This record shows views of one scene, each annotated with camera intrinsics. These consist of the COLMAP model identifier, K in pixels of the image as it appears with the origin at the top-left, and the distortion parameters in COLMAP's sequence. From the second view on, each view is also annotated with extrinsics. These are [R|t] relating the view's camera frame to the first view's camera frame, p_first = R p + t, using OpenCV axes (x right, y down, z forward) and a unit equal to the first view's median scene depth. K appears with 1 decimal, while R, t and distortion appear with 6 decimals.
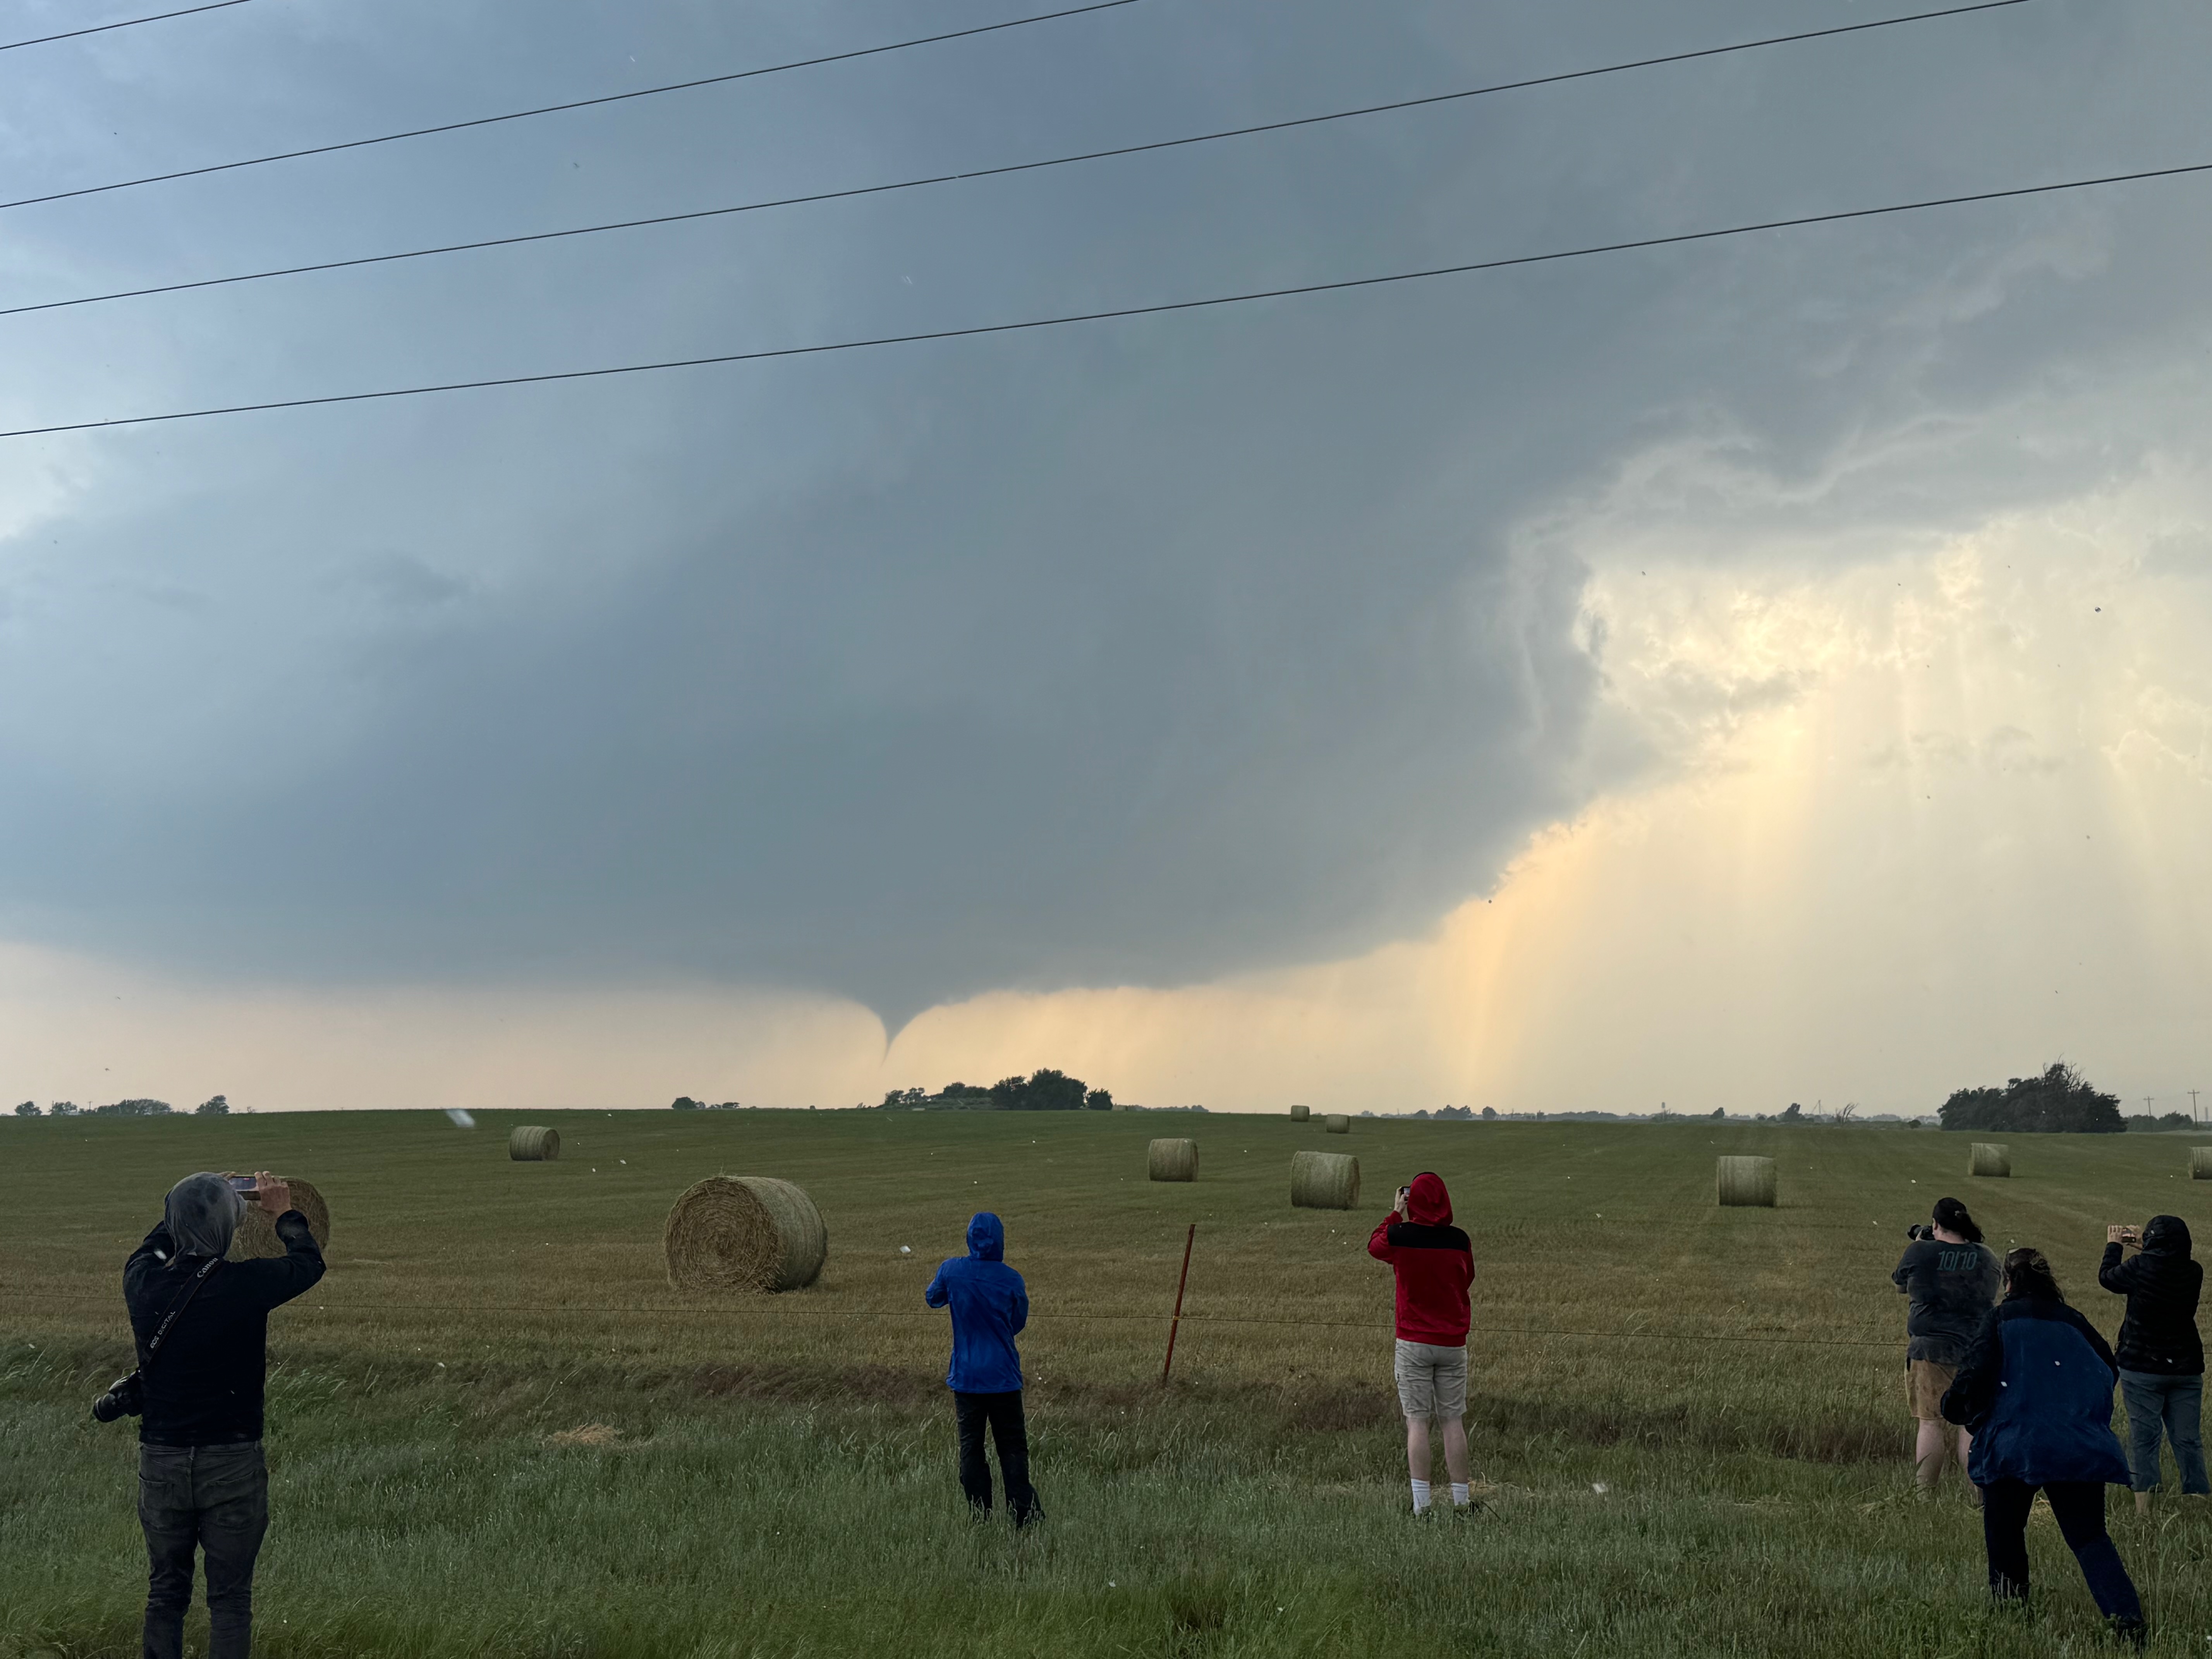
lens RADIAL K [[2431.5, 0, 1111.8], [0, 2431.5, 785.8], [0, 0, 1]] dist [0.084599, 0.000000]
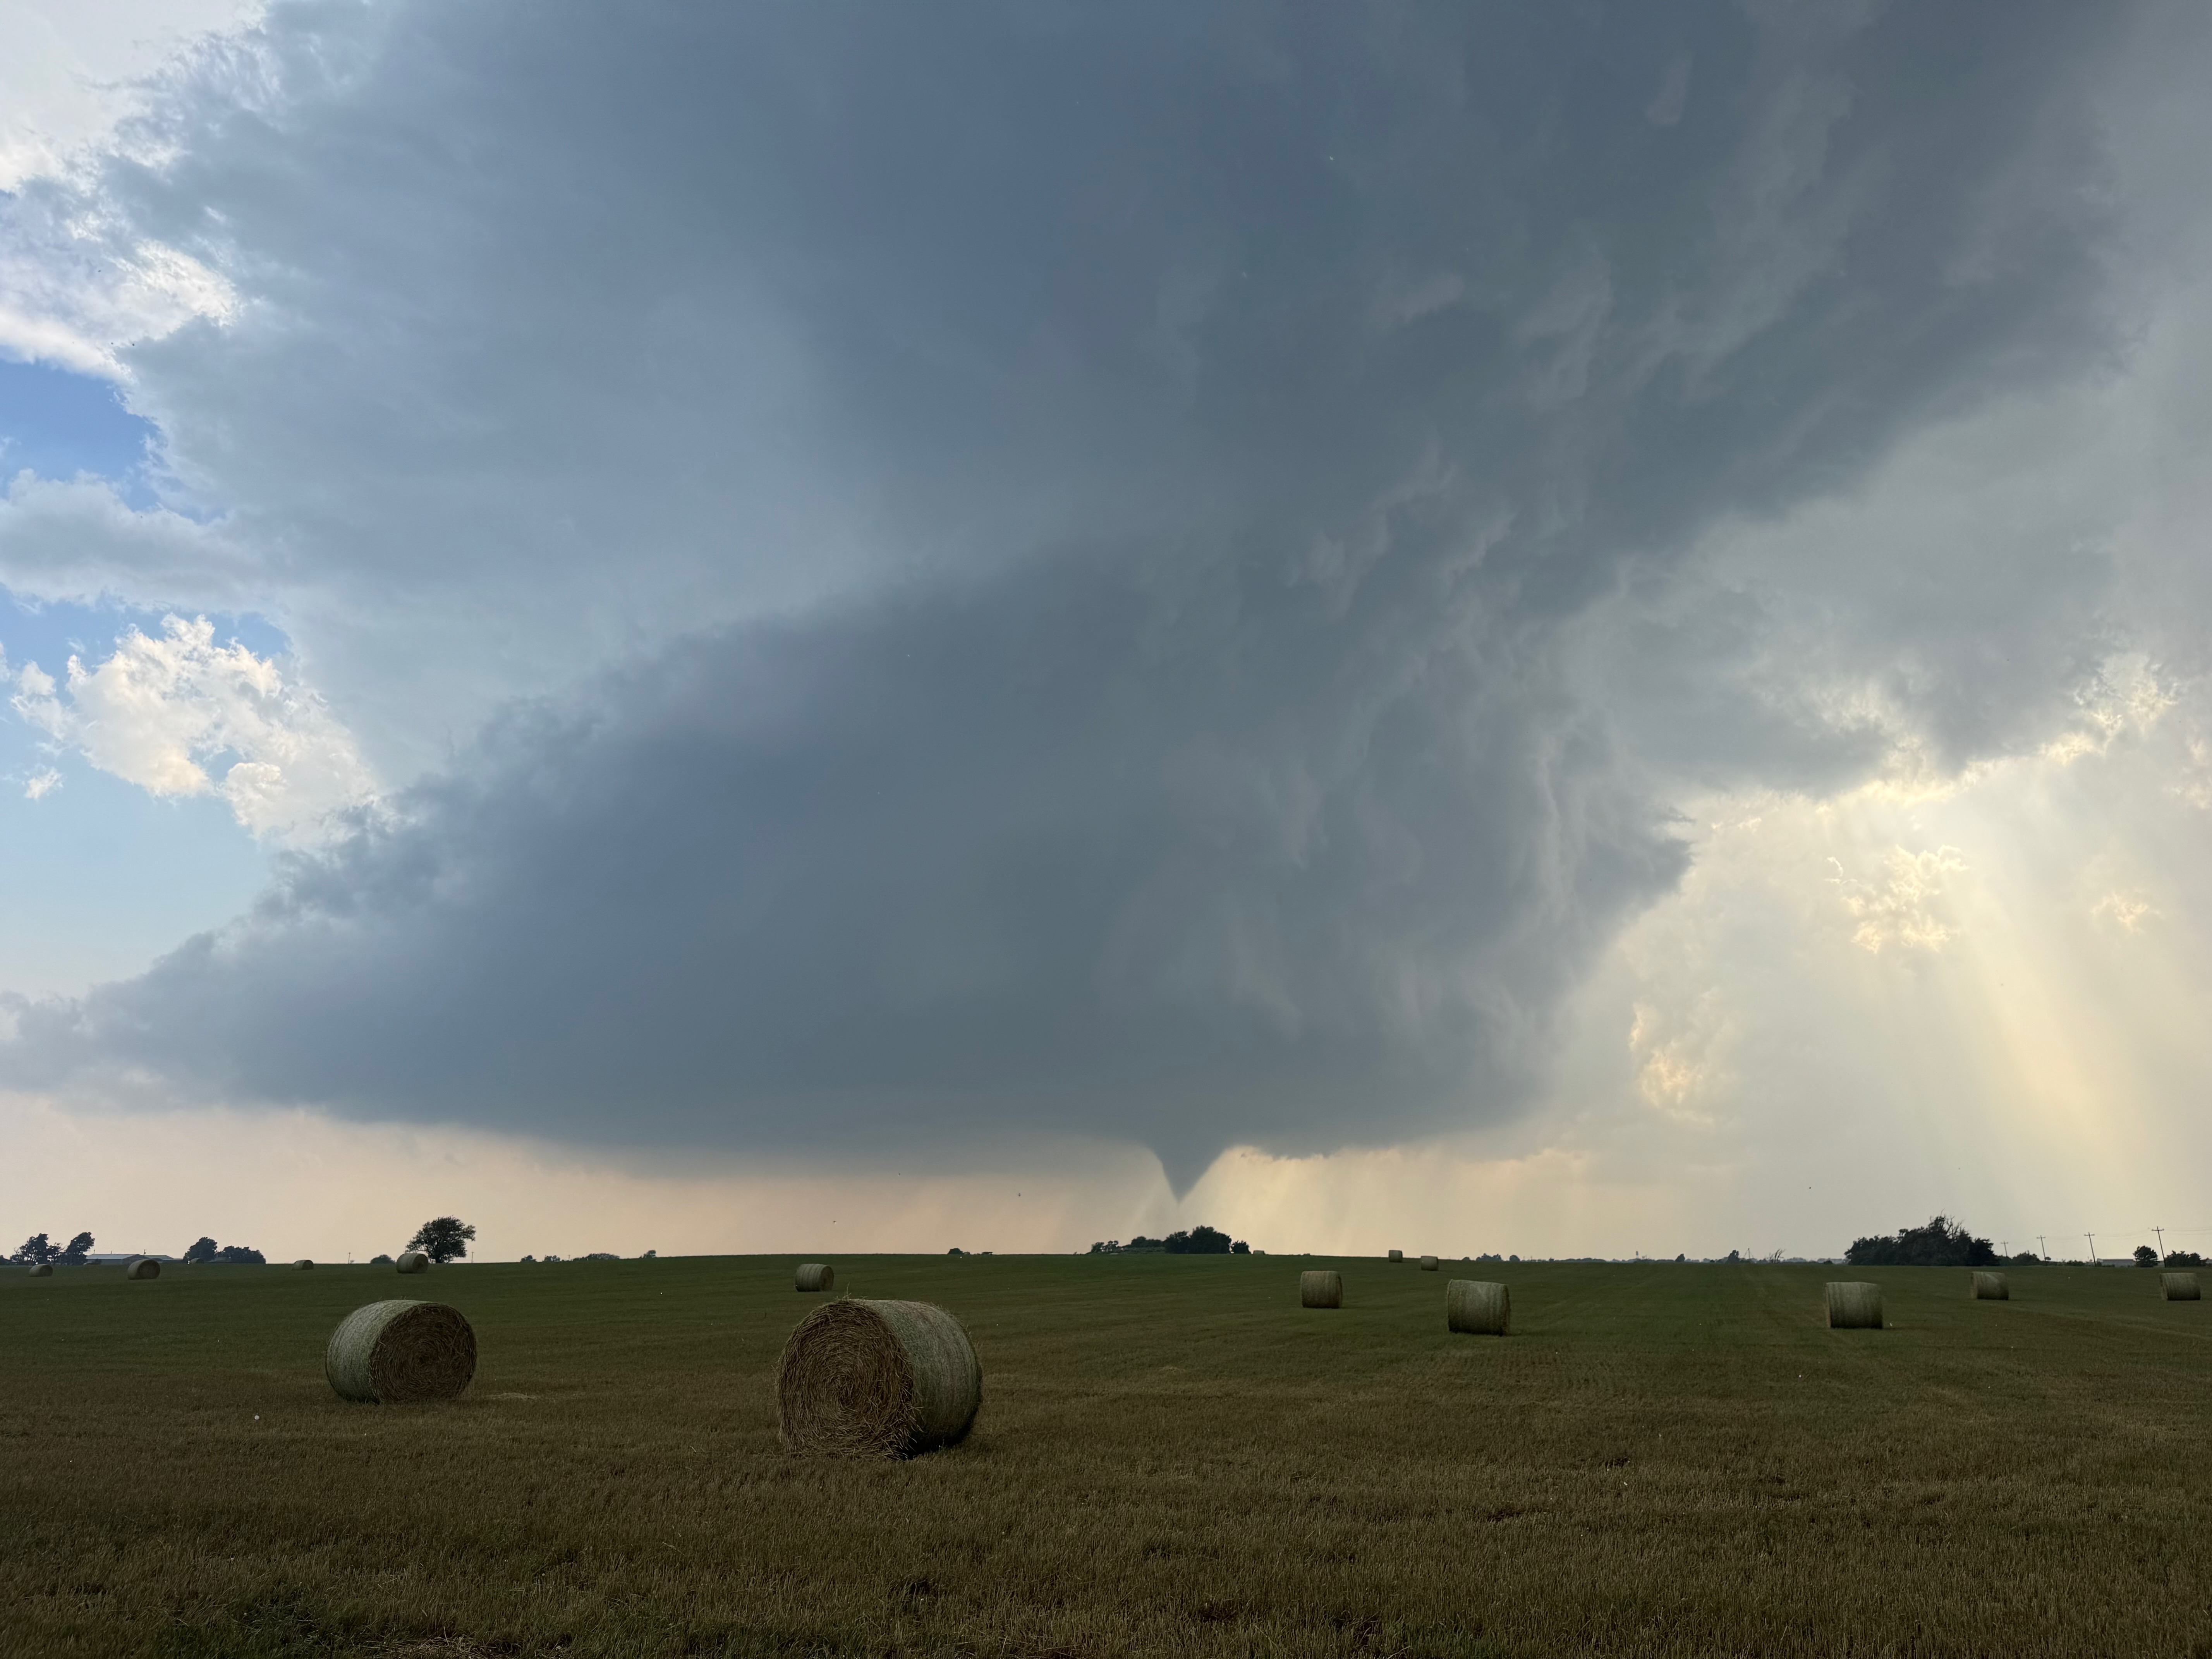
lens RADIAL K [[1552.0, 0, 1100.8], [0, 1552.0, 799.2], [0, 0, 1]] dist [0.024370, -0.033184]
pose [[0.996116, -0.030831, -0.082477, -0.011421], [0.017569, 0.987452, -0.156937, 0.030387], [0.086281, 0.154879, 0.984159, 0.183816]]
